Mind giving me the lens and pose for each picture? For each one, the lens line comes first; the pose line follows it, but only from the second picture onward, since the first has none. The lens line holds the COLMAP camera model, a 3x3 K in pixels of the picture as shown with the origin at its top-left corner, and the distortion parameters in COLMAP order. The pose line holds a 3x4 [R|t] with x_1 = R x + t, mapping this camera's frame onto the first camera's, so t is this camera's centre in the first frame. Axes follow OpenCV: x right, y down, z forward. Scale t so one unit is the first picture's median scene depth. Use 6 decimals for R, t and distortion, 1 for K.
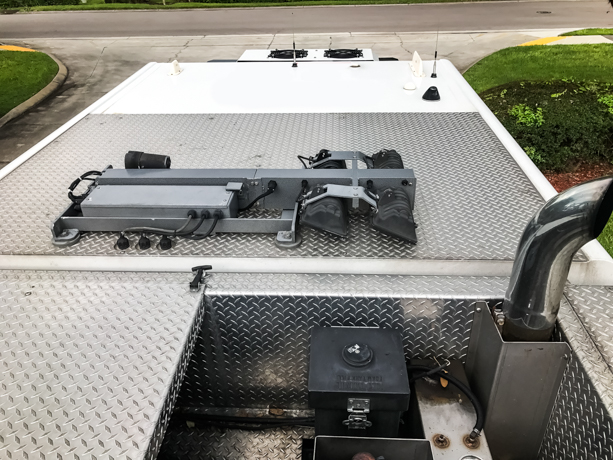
lens RADIAL K [[505.7, 0, 304.6], [0, 505.7, 228.2], [0, 0, 1]] dist [0.029568, -0.028900]
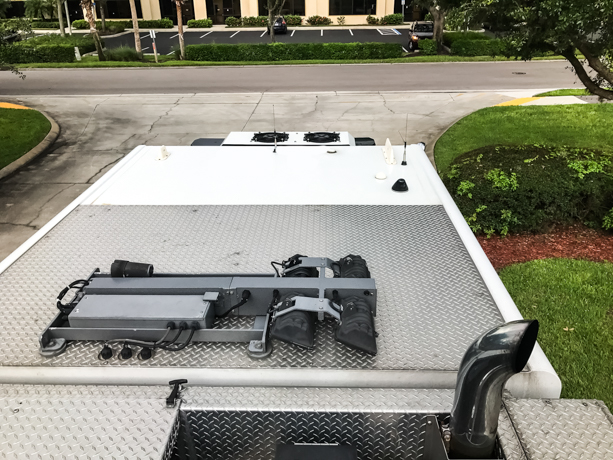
lens RADIAL K [[505.7, 0, 304.8], [0, 505.7, 228.9], [0, 0, 1]] dist [0.029568, -0.028900]
pose [[0.999752, -0.002405, 0.022153, 0.036372], [0.004430, 0.995764, -0.091837, -0.118717], [-0.021838, 0.091912, 0.995528, -0.097241]]
